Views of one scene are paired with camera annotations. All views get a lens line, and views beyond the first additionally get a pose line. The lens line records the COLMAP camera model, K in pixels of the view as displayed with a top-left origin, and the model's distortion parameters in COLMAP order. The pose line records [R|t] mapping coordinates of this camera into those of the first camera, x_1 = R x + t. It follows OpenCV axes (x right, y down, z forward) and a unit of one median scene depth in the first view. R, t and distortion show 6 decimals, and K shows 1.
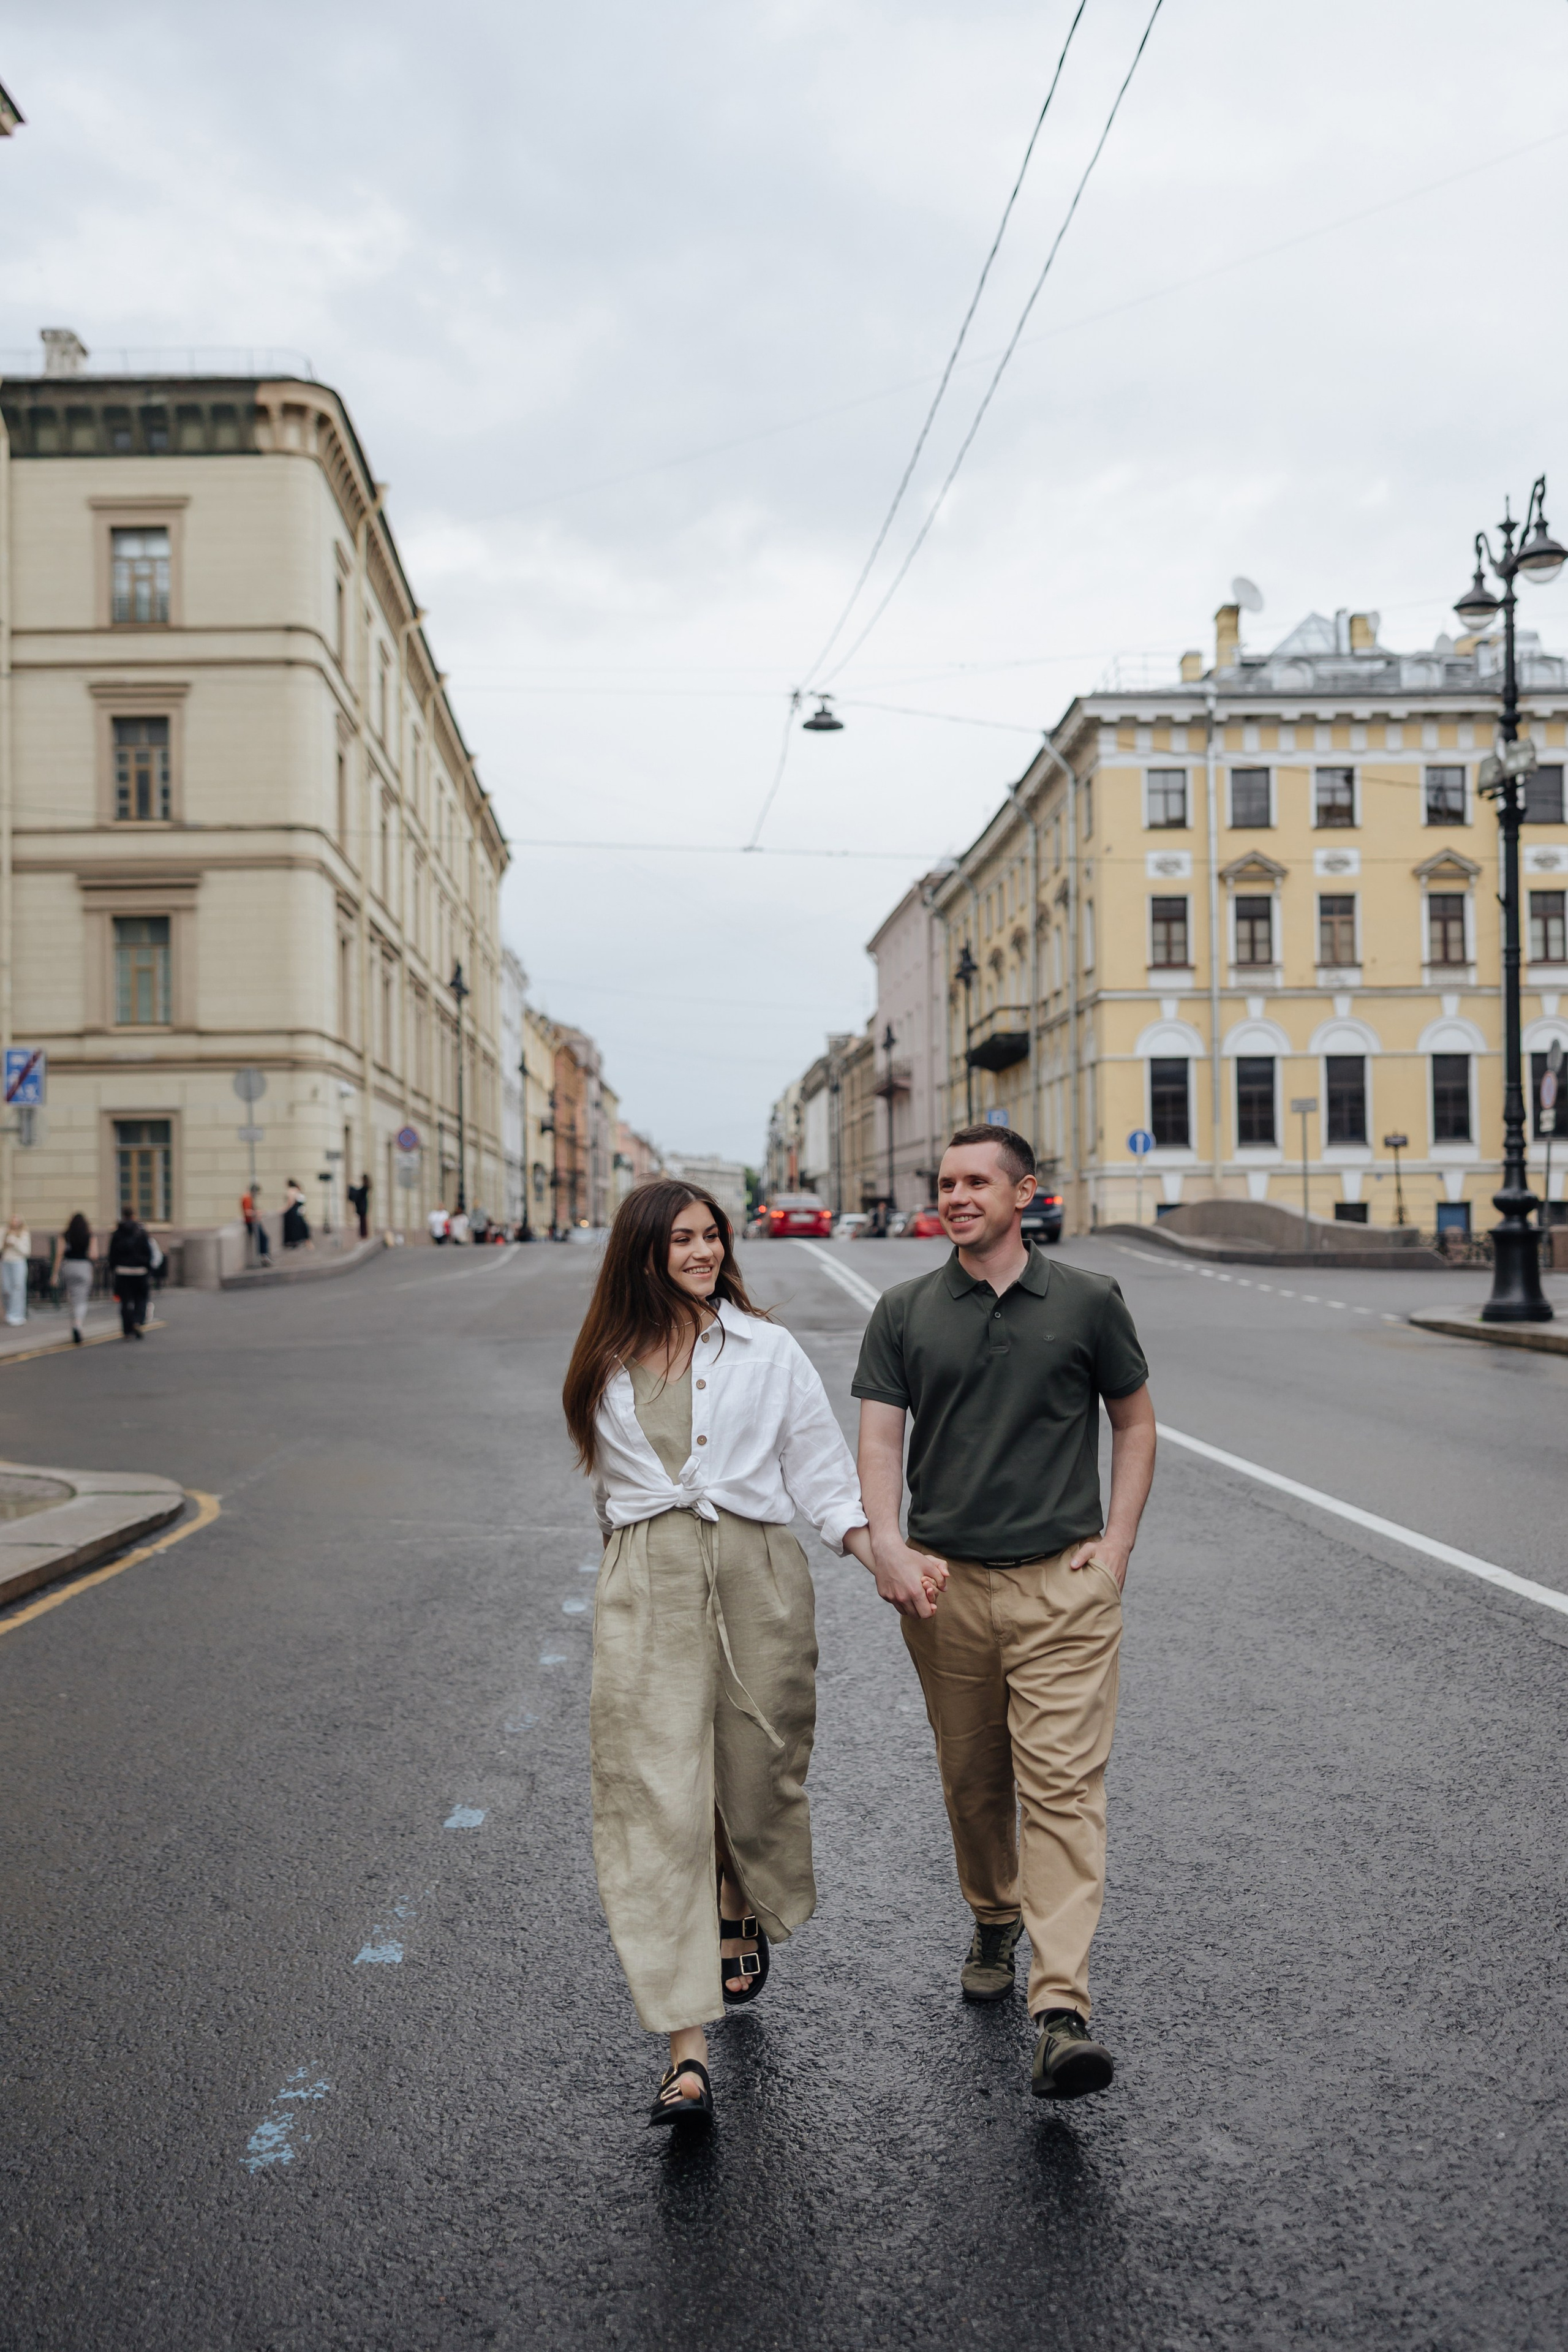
lens RADIAL K [[2014.8, 0, 755.8], [0, 2014.8, 1196.3], [0, 0, 1]] dist [-0.004799, 0.007764]
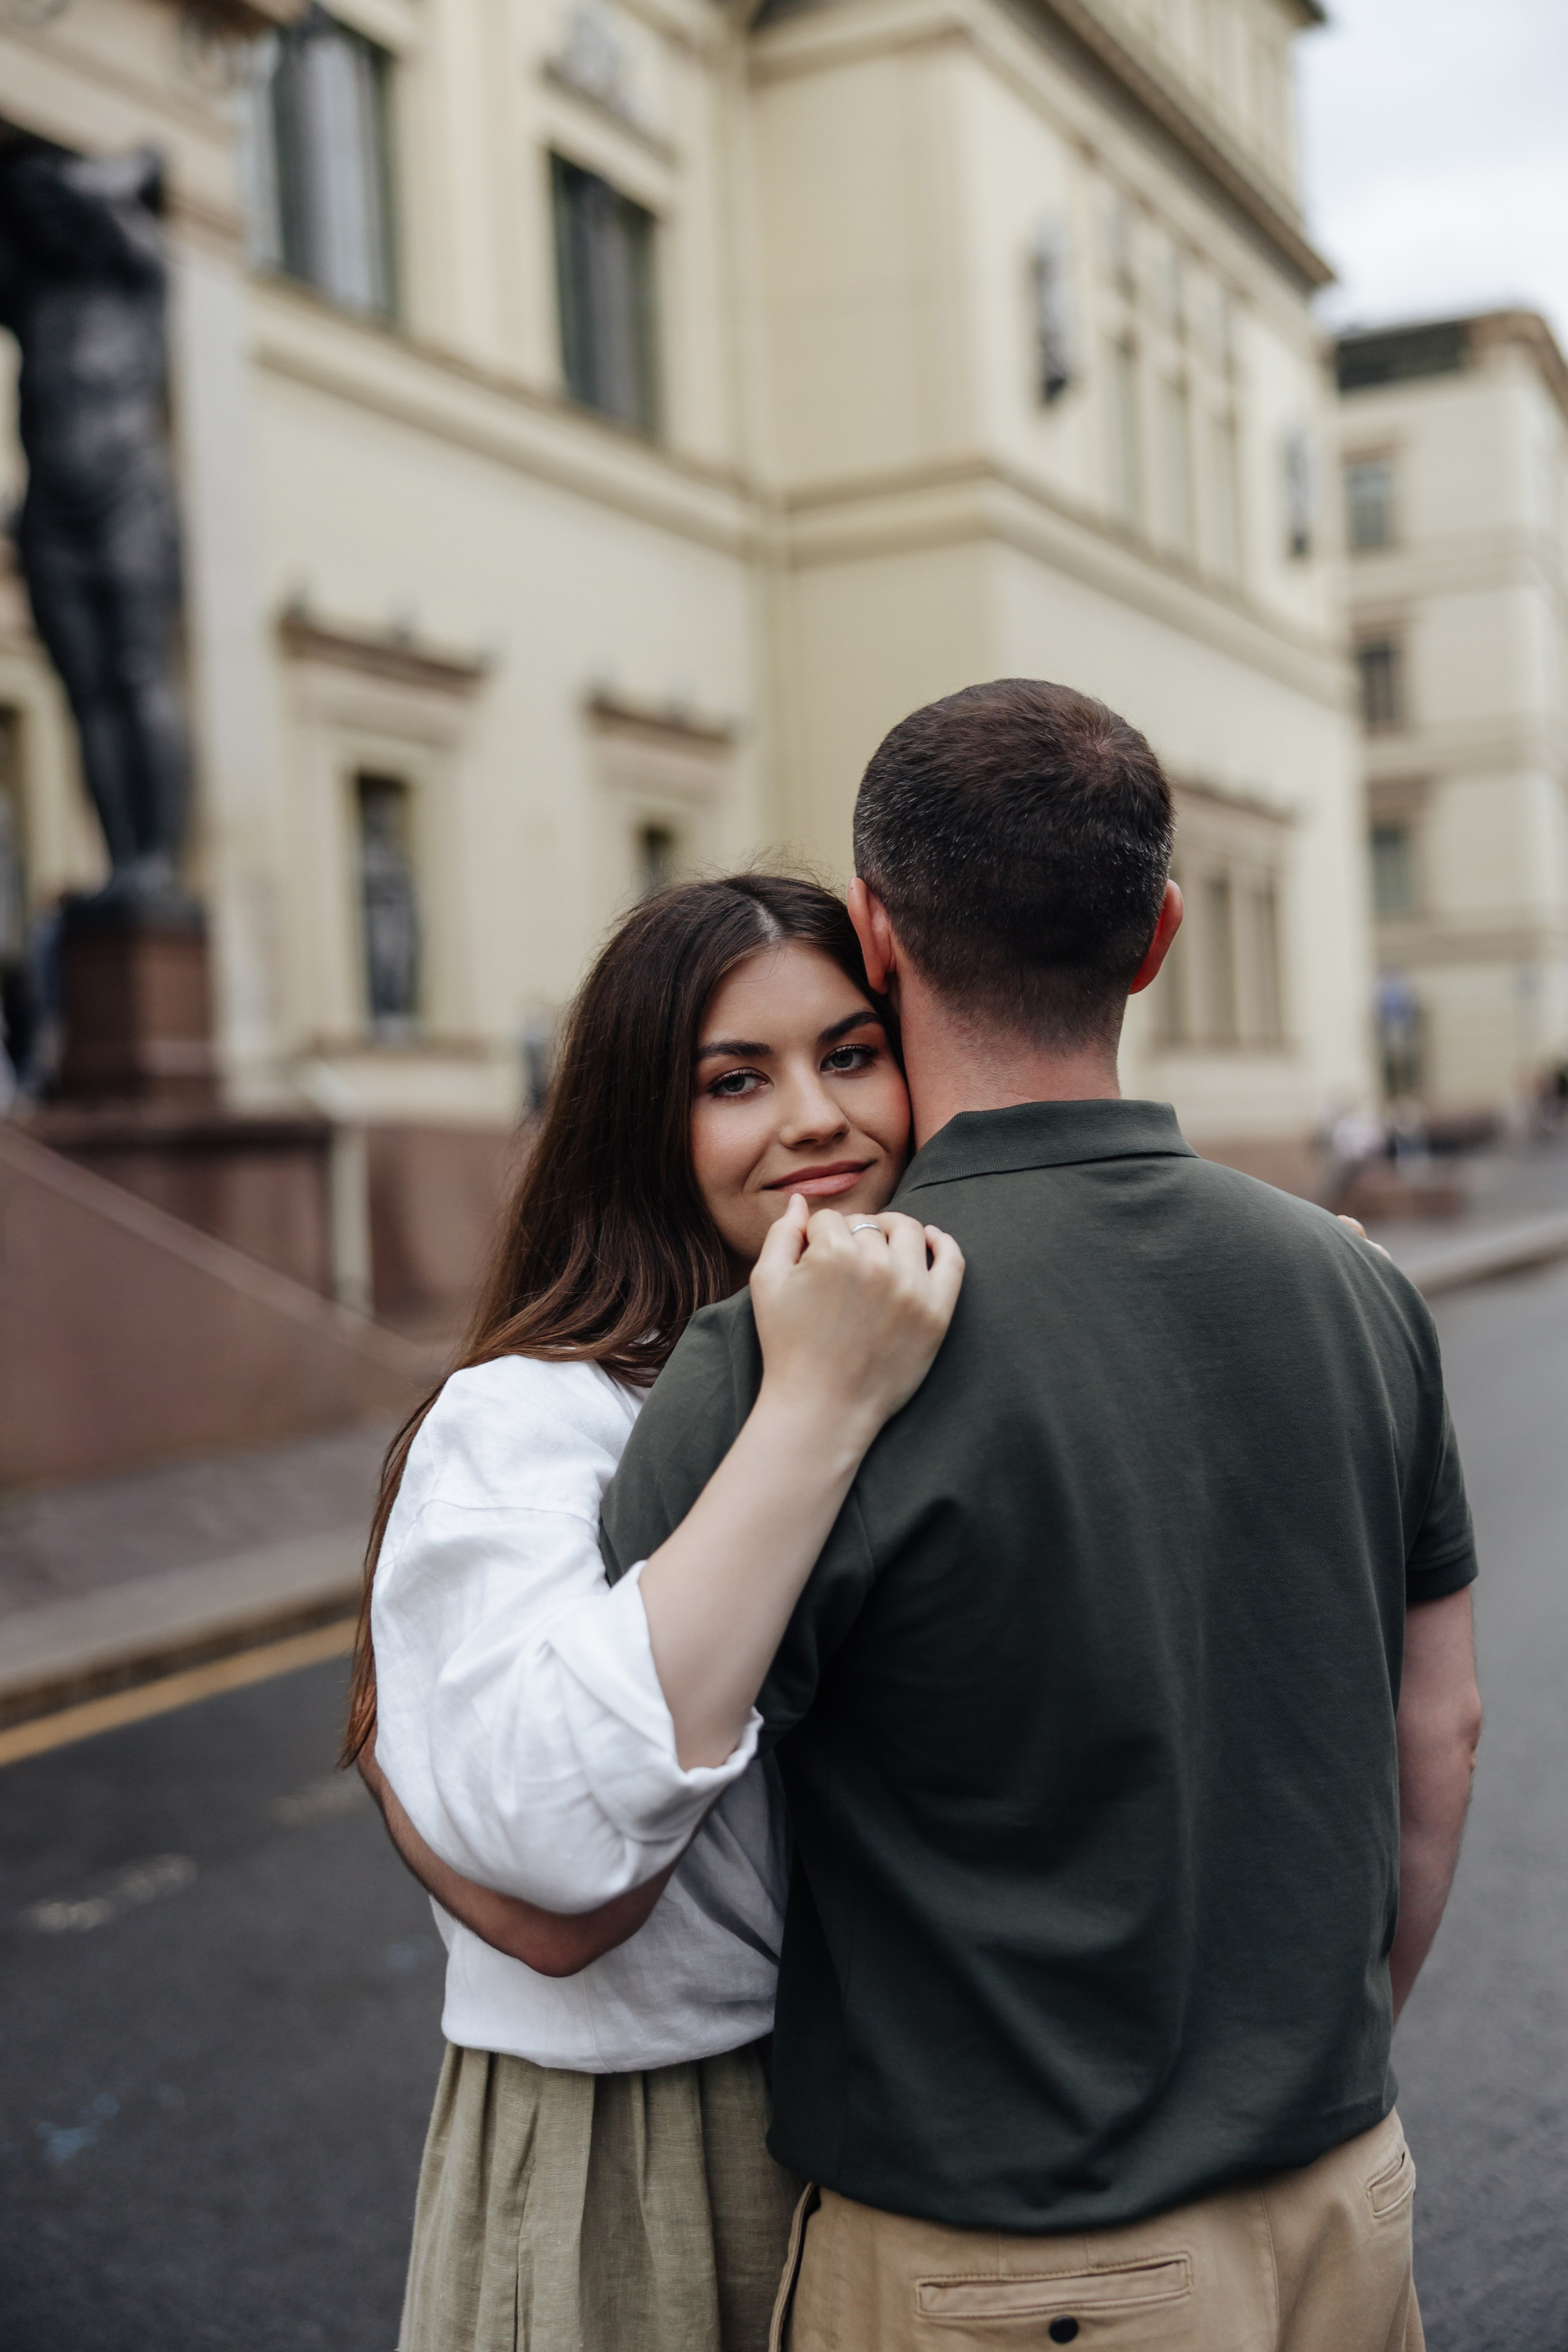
lens RADIAL K [[2693.9, 0, 784.0], [0, 2693.9, 1176.0], [0, 0, 1]] dist [0.013237, 0.009157]
pose [[0.900178, -0.032116, -0.434336, 0.030256], [0.050106, 0.998292, 0.030032, -0.008313], [0.432630, -0.048797, 0.900250, -0.454753]]
